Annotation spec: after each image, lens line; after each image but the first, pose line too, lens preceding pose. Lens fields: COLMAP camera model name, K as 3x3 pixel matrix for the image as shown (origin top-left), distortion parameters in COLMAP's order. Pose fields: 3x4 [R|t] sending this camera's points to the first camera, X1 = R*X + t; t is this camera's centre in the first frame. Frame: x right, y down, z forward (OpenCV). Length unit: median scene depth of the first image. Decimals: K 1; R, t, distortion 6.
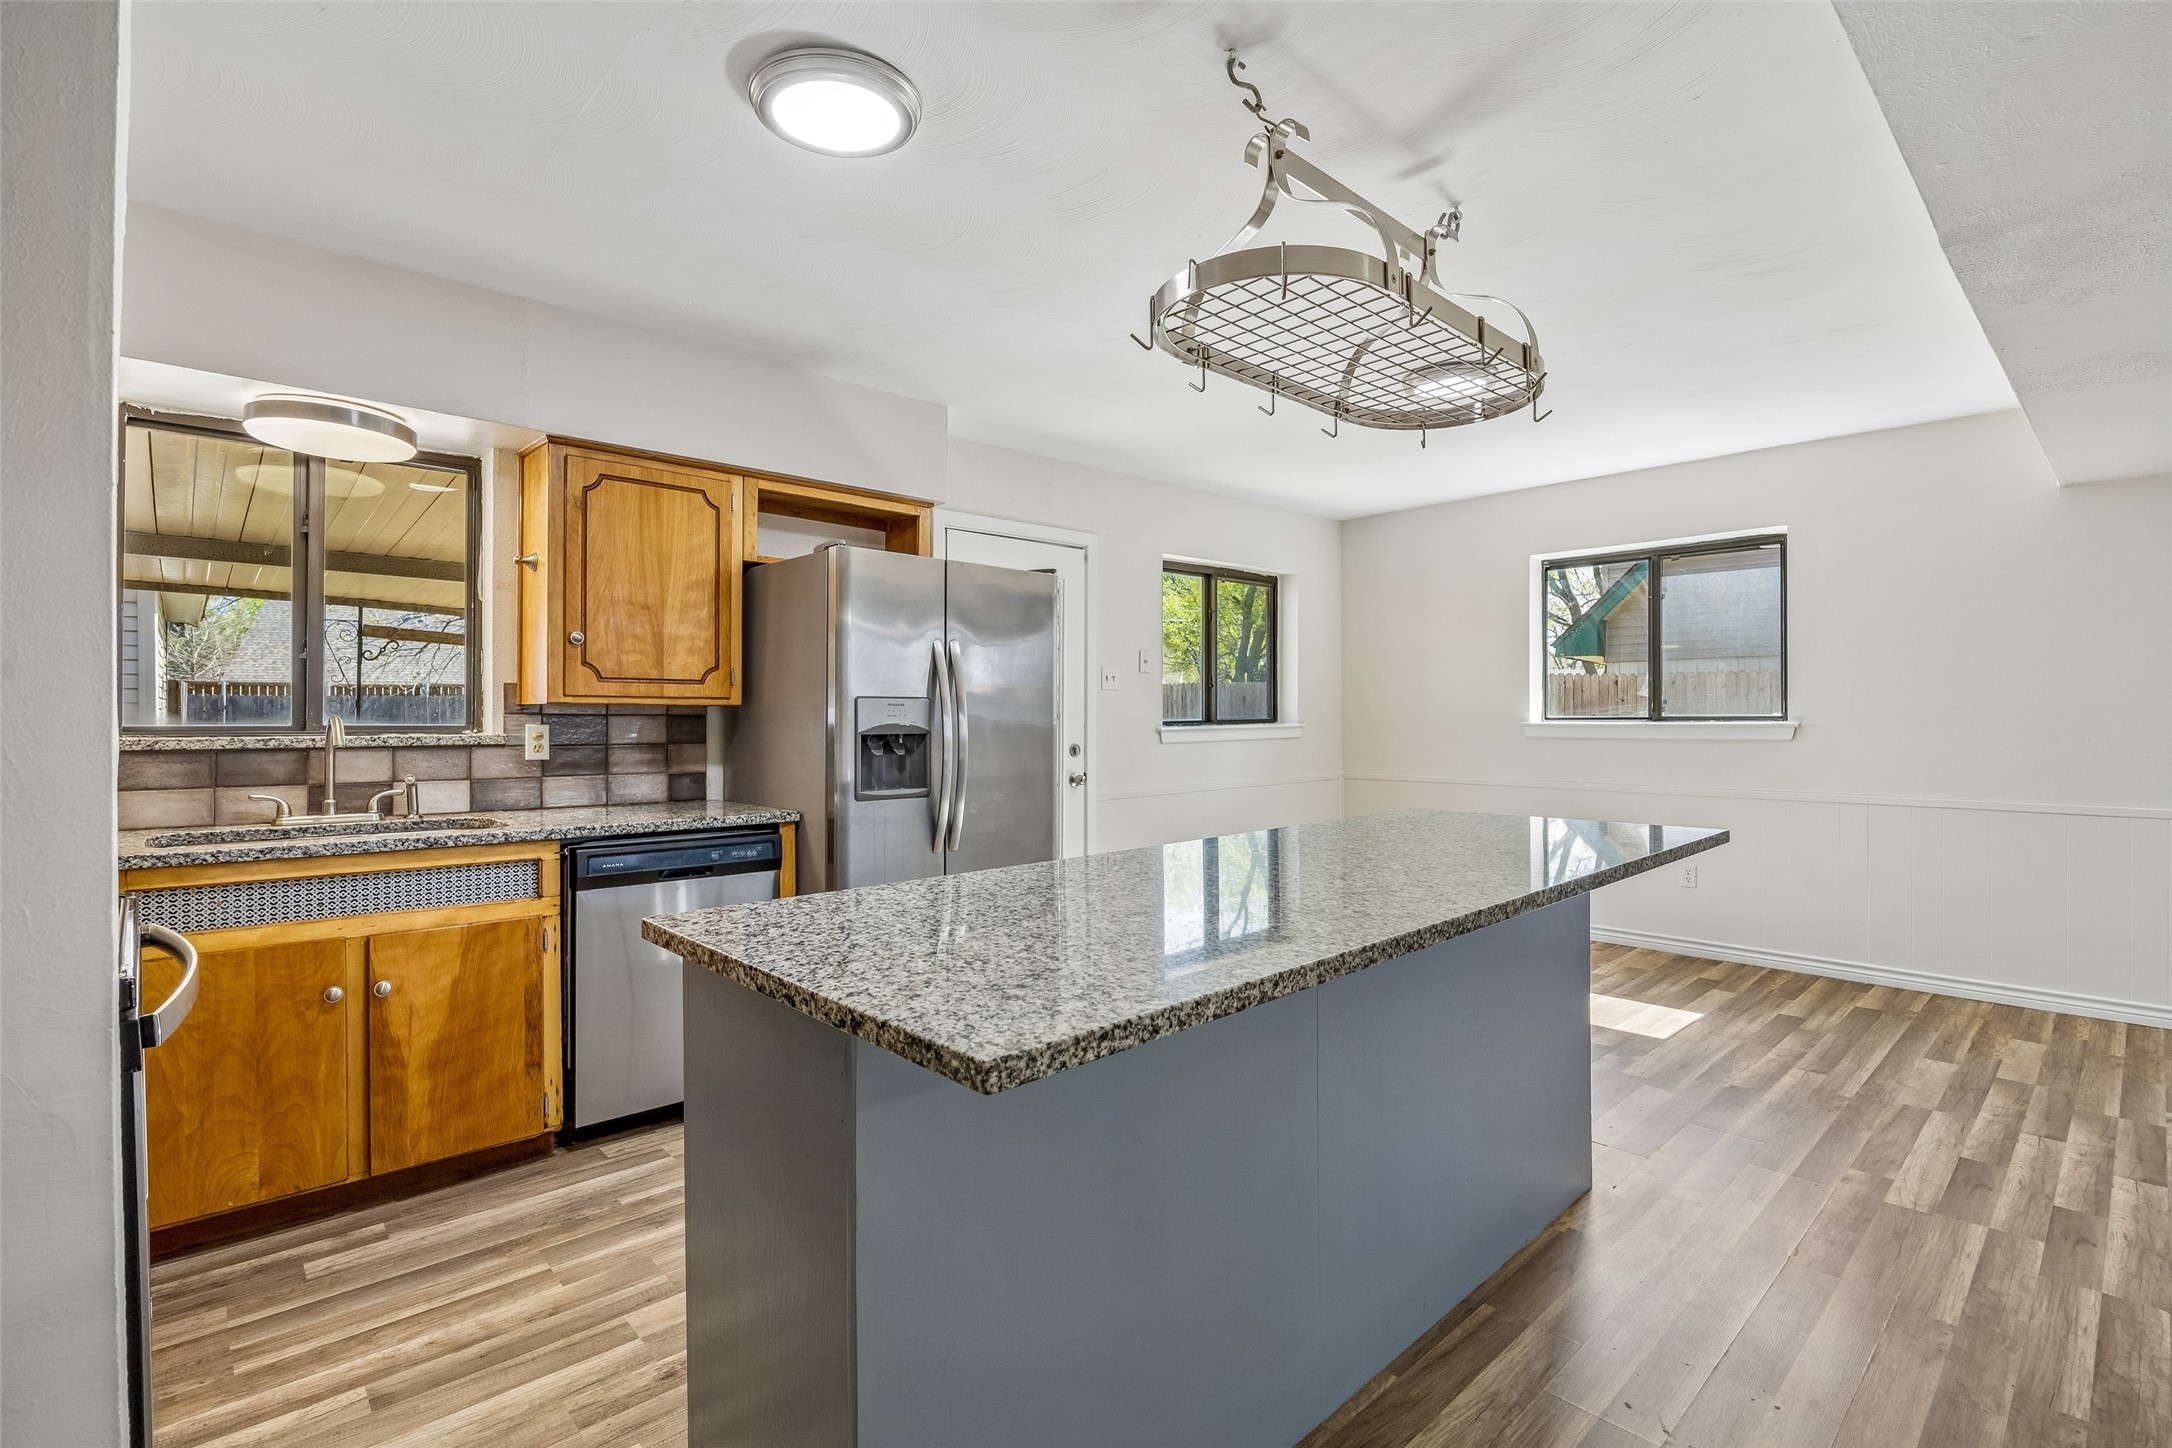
lens RADIAL K [[996.7, 0, 1088.7], [0, 996.7, 726.5], [0, 0, 1]] dist [0.002810, 0.000193]
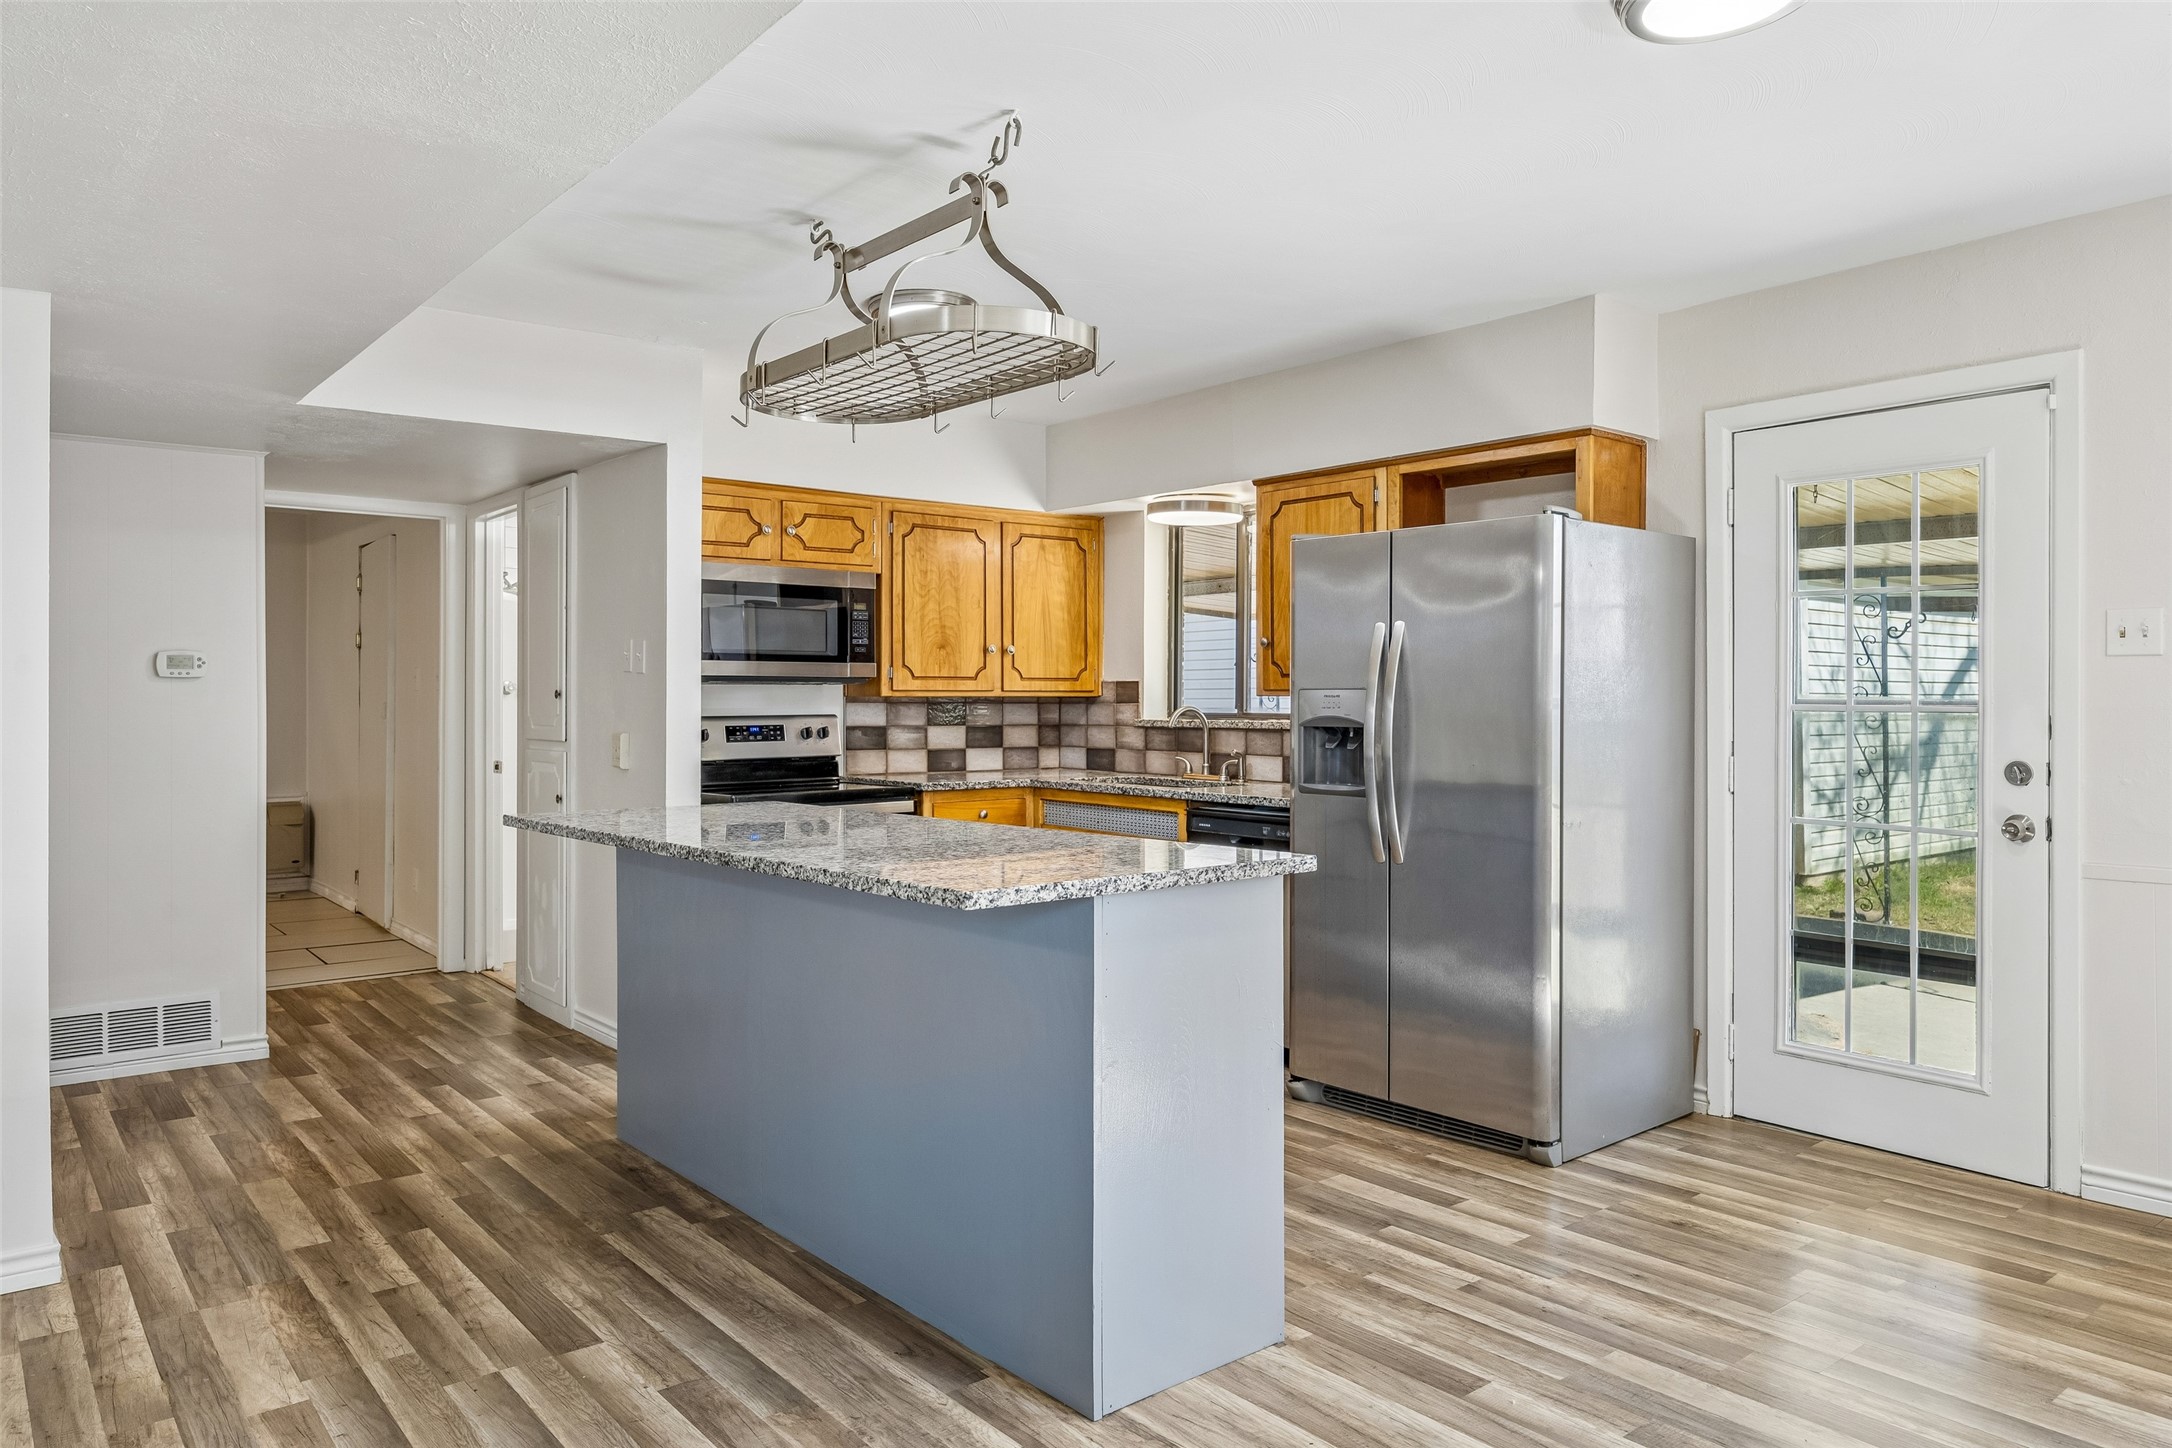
lens RADIAL K [[1424.1, 0, 1087.1], [0, 1424.1, 711.7], [0, 0, 1]] dist [-0.006395, -0.000385]
pose [[-0.063388, 0.004171, -0.997980, 1.114974], [-0.012069, 0.999915, 0.004946, -0.009456], [0.997916, 0.012358, -0.063332, 0.810864]]
